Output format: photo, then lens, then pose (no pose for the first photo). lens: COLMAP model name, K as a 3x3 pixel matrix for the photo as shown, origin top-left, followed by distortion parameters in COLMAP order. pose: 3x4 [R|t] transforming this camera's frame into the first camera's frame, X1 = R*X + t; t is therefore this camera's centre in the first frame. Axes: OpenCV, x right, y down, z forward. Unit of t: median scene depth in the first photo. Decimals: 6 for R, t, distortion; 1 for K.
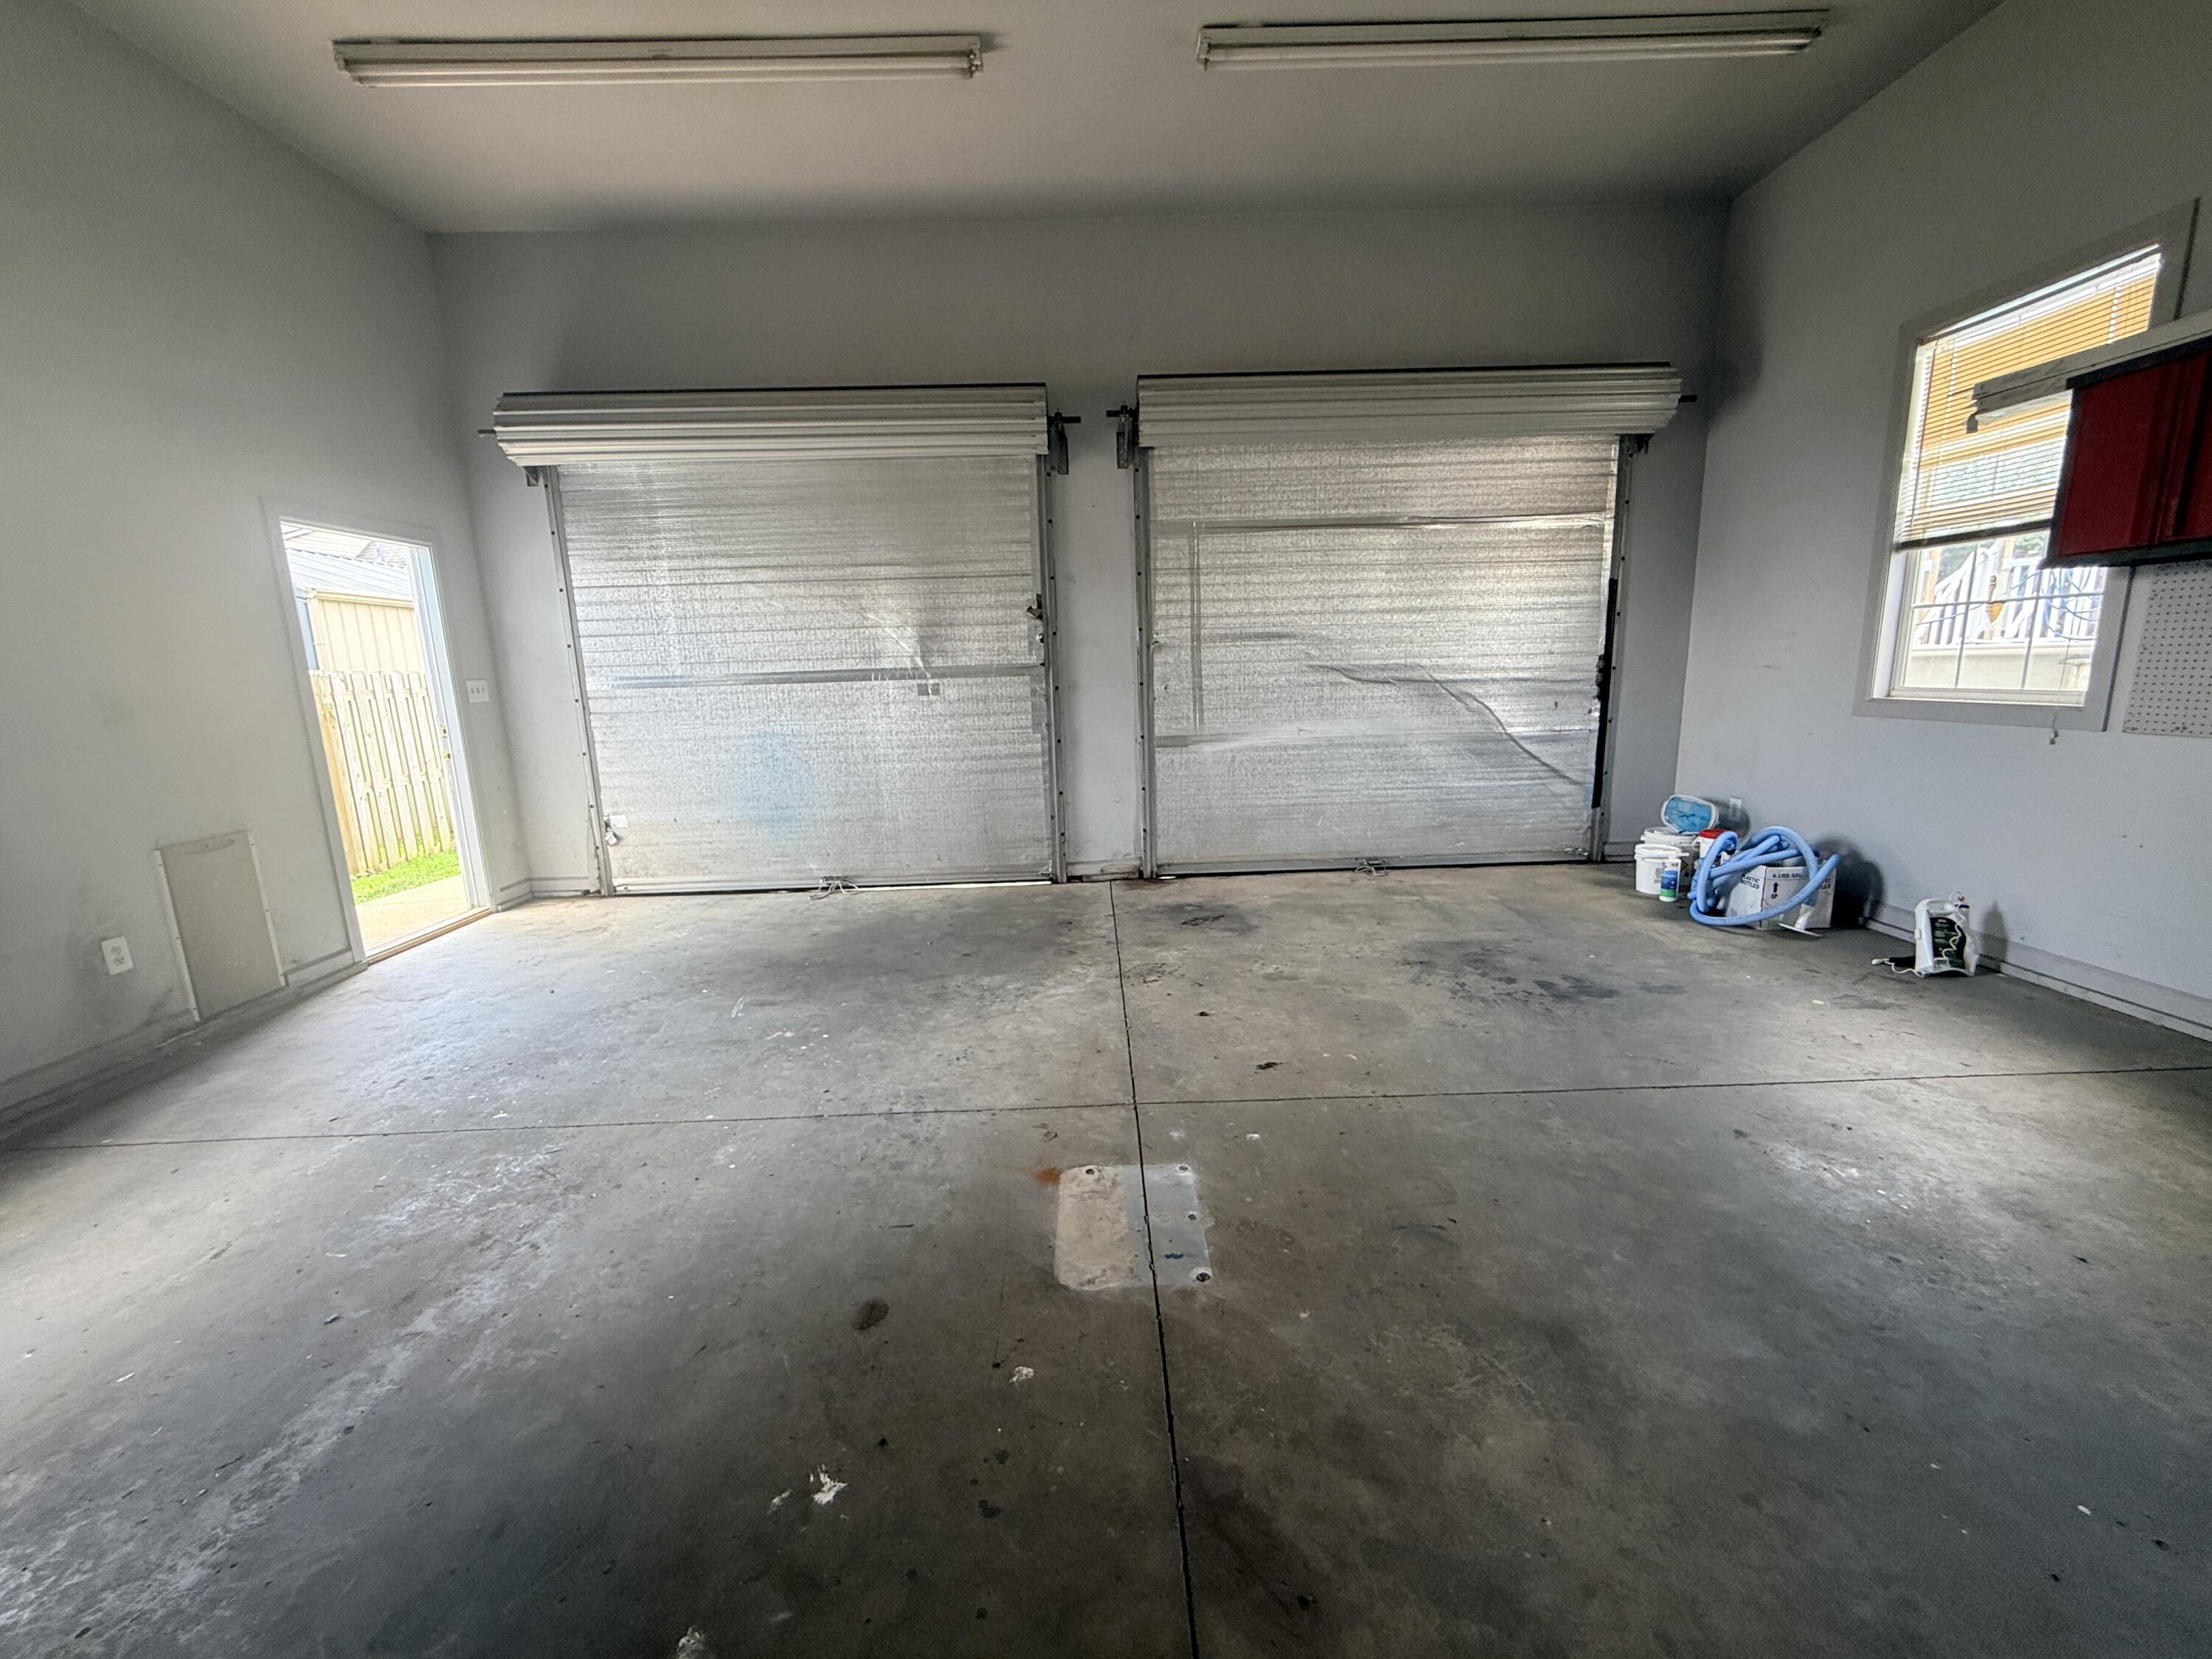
lens RADIAL K [[888.4, 0, 1098.3], [0, 888.4, 832.6], [0, 0, 1]] dist [-0.001332, -0.000647]
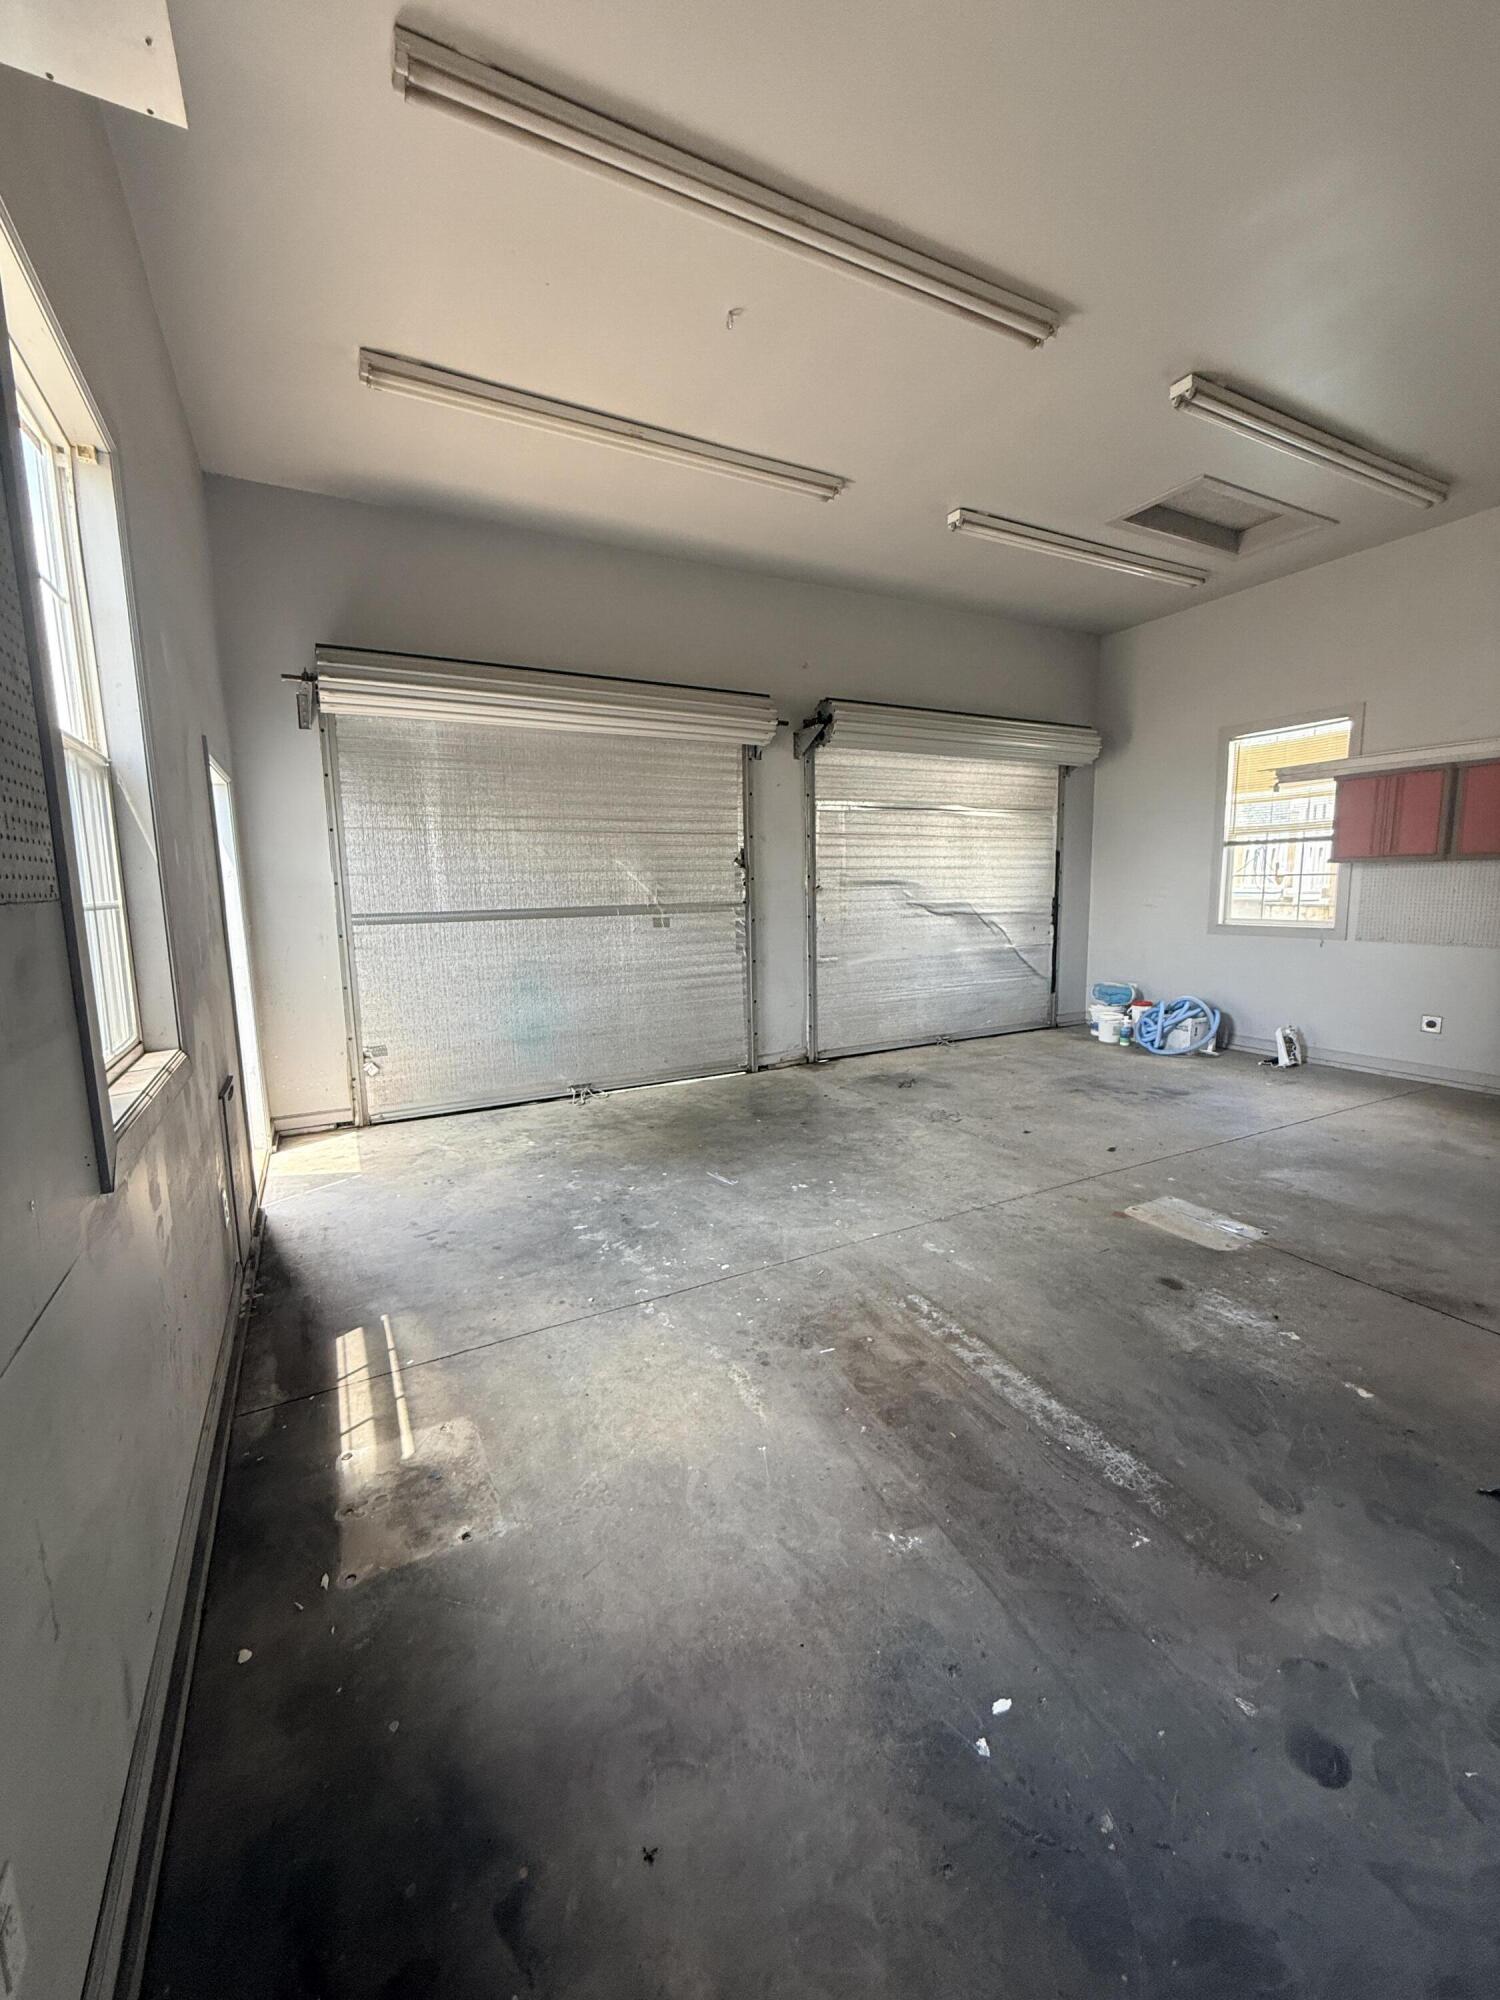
lens RADIAL K [[803.2, 0, 742.8], [0, 803.2, 993.1], [0, 0, 1]] dist [-0.001332, -0.000647]
pose [[0.893121, -0.048039, 0.447245, -0.616285], [0.074951, 0.996274, -0.042661, -0.009068], [-0.443529, 0.071623, 0.893394, -0.030485]]
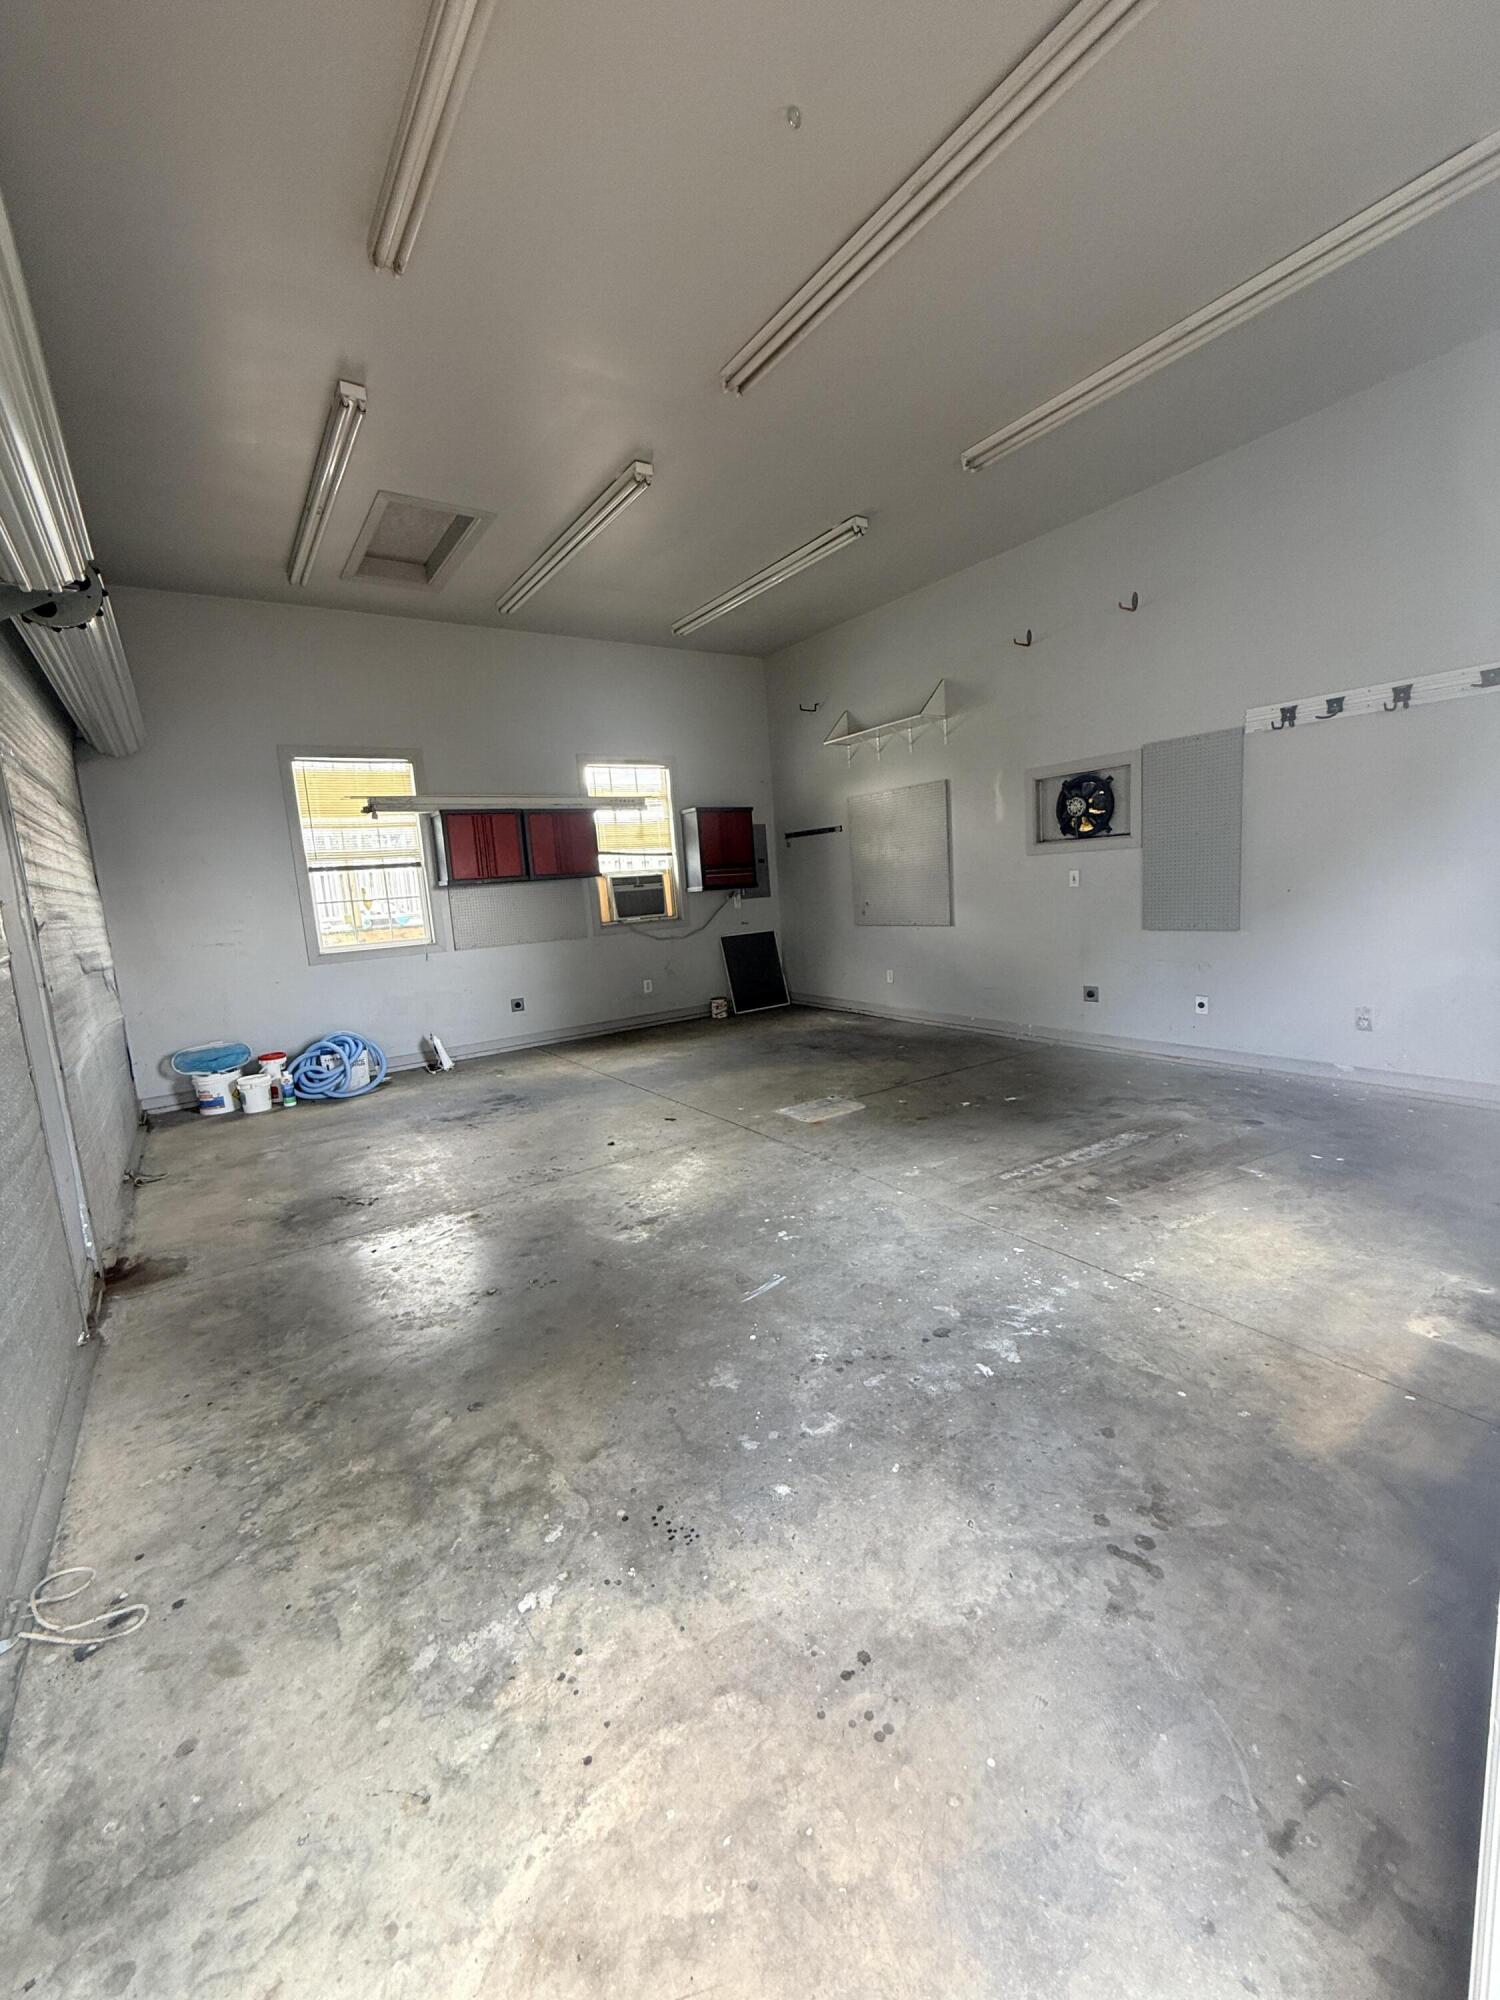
lens RADIAL K [[803.2, 0, 747.4], [0, 803.2, 998.4], [0, 0, 1]] dist [-0.001332, -0.000647]
pose [[-0.548451, -0.055376, 0.834347, -0.731533], [0.236117, 0.946942, 0.218059, -0.173642], [-0.802153, 0.316599, -0.506276, 0.934683]]
